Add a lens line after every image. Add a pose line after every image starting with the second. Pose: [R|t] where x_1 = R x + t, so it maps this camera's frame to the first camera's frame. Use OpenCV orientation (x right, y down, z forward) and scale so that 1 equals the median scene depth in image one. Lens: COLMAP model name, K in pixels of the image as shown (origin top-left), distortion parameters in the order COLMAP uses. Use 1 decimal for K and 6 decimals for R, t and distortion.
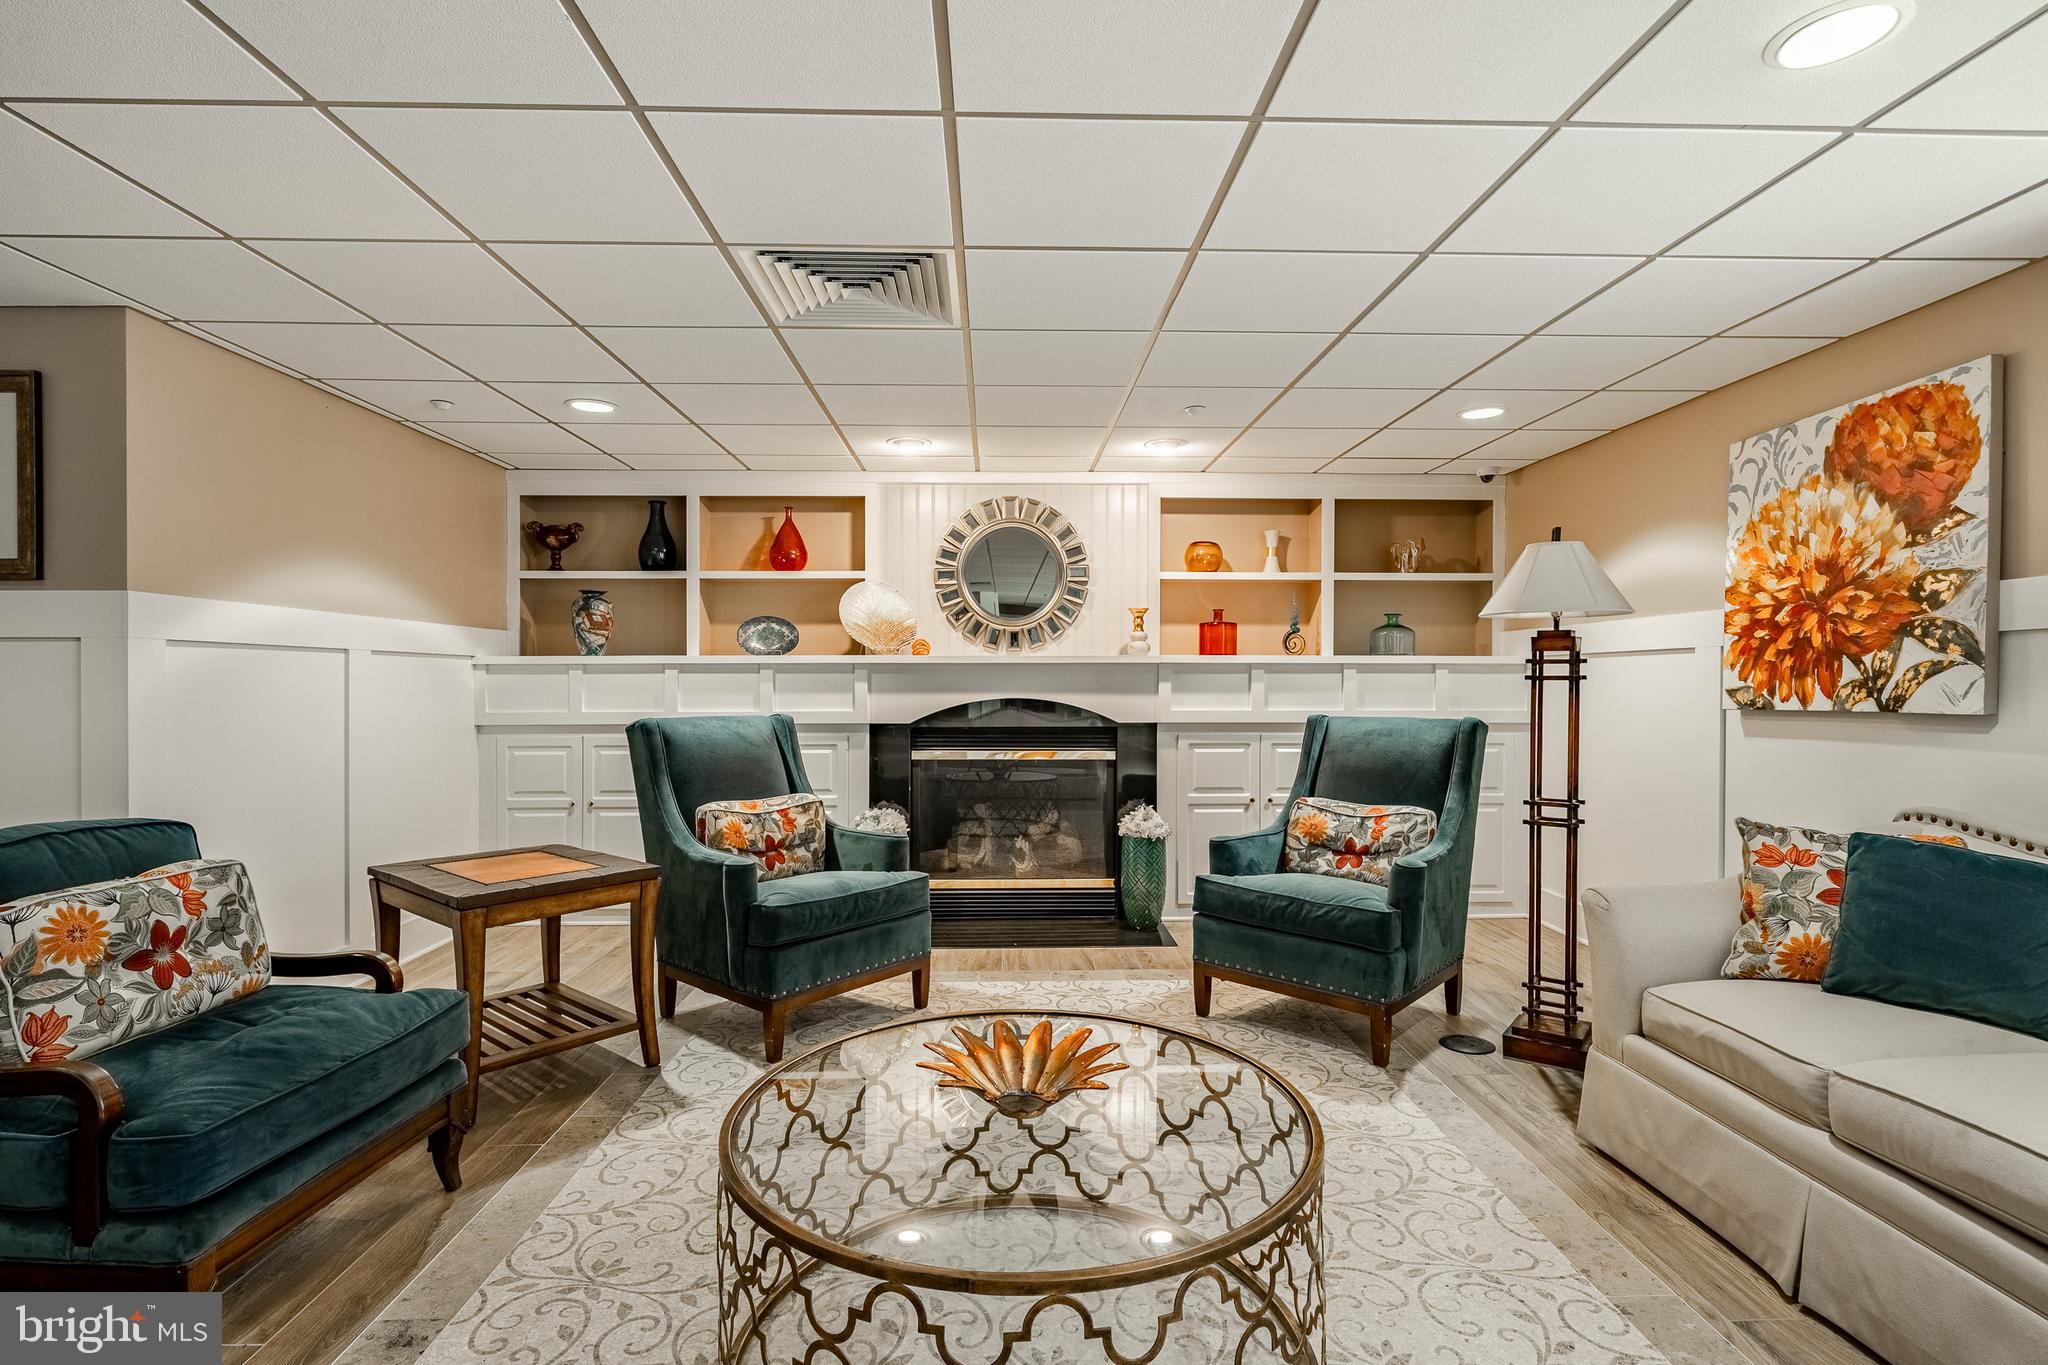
lens RADIAL K [[982.8, 0, 1025.5], [0, 982.8, 684.6], [0, 0, 1]] dist [-0.000146, -0.000064]
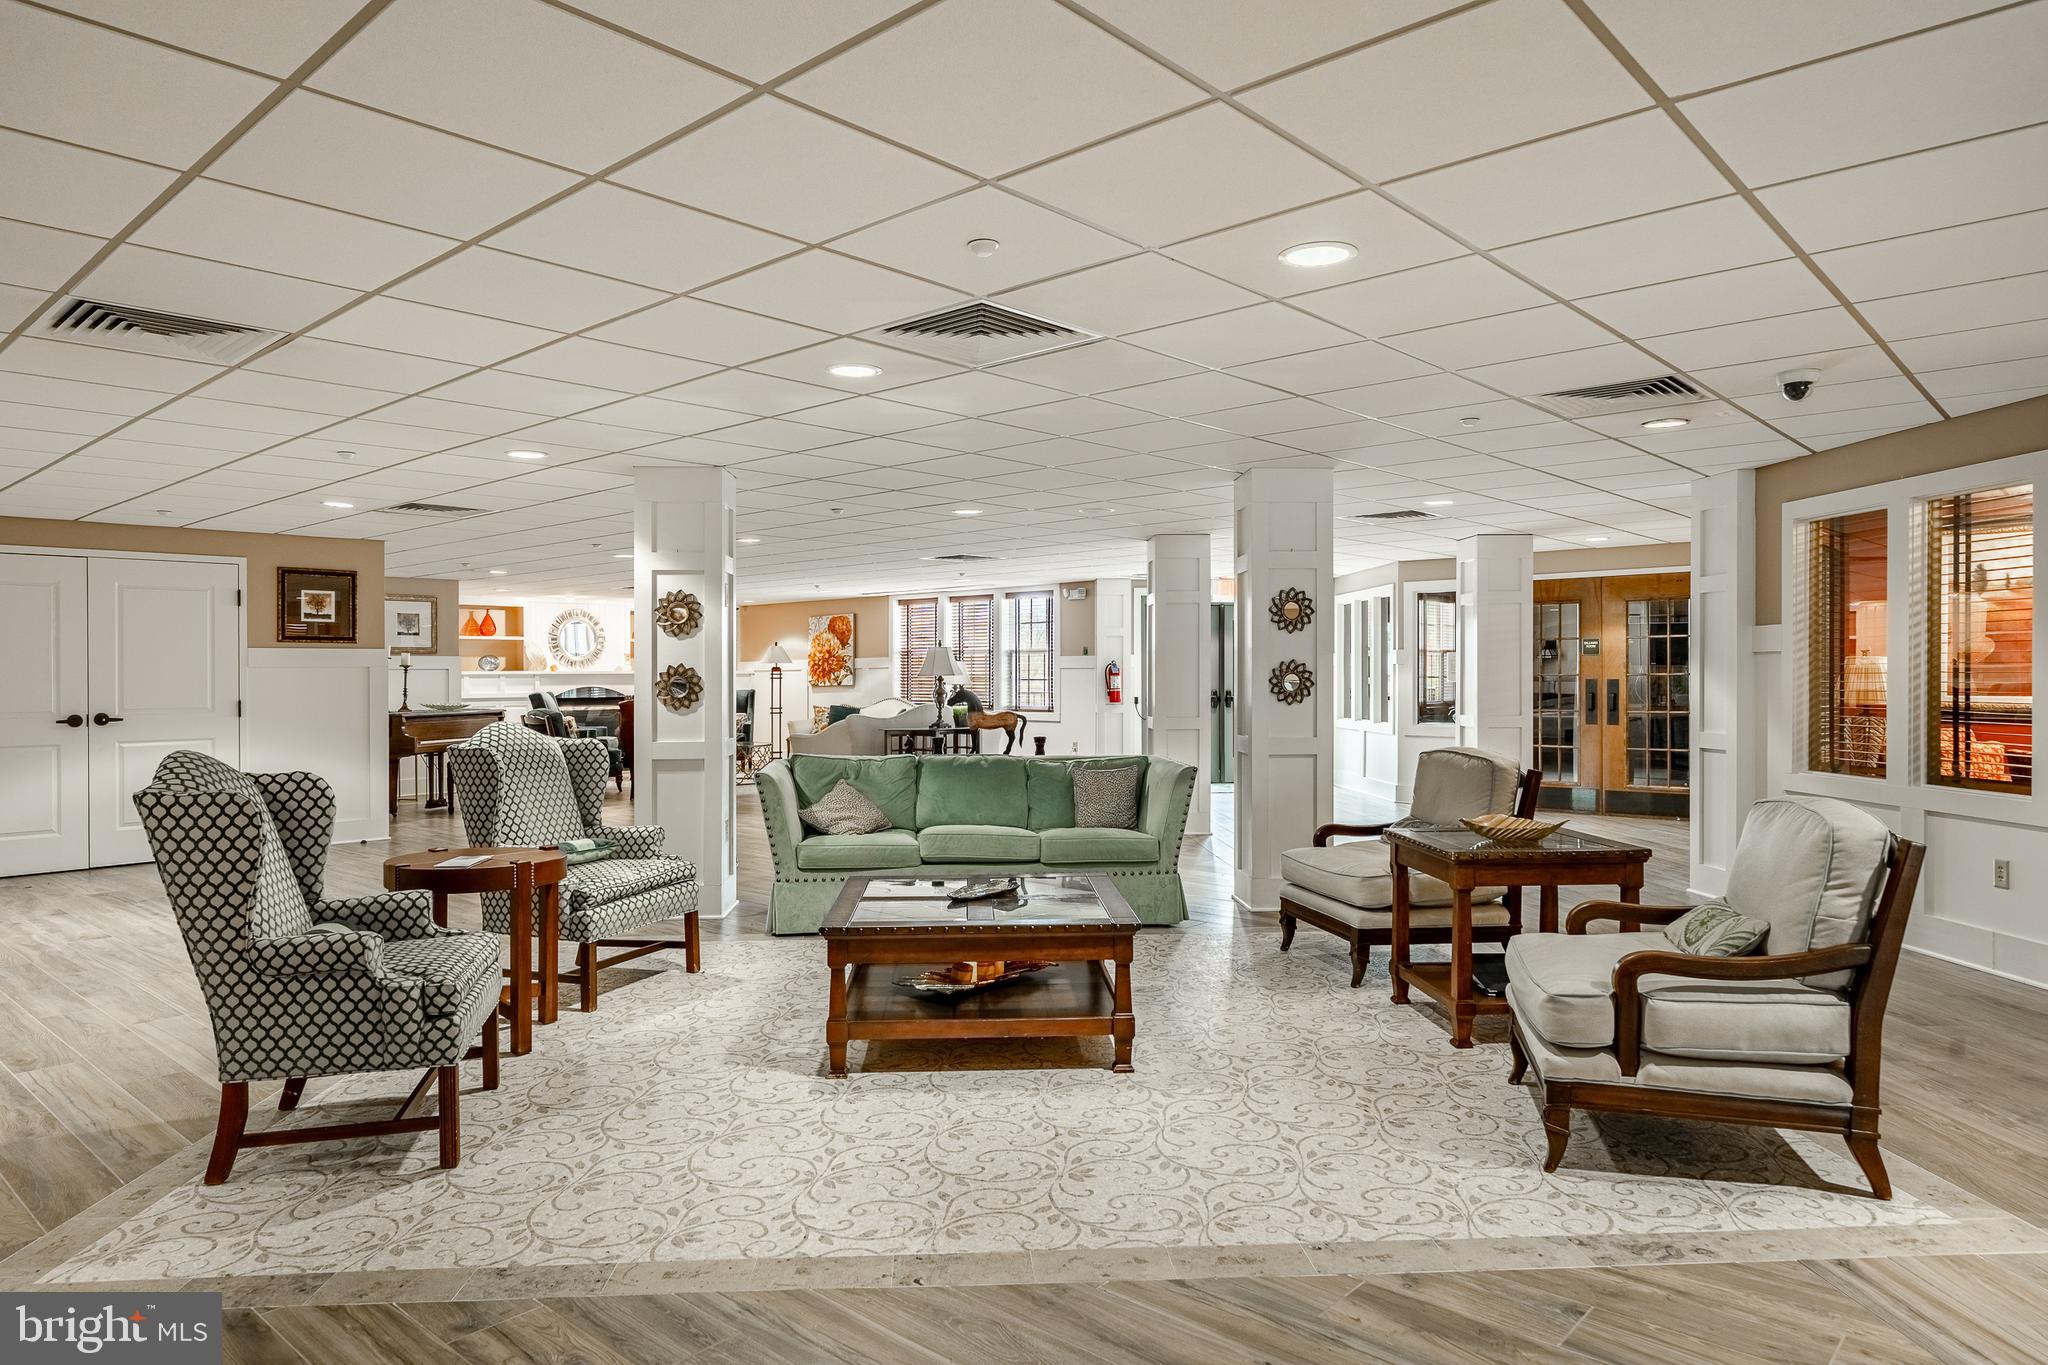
lens RADIAL K [[1264.4, 0, 1025.6], [0, 1264.4, 683.2], [0, 0, 1]] dist [-0.000450, -0.000044]
pose [[0.693604, -0.007780, 0.720314, -2.715332], [0.010861, 0.999941, 0.000342, 0.025308], [-0.720275, 0.007586, 0.693648, -3.650761]]
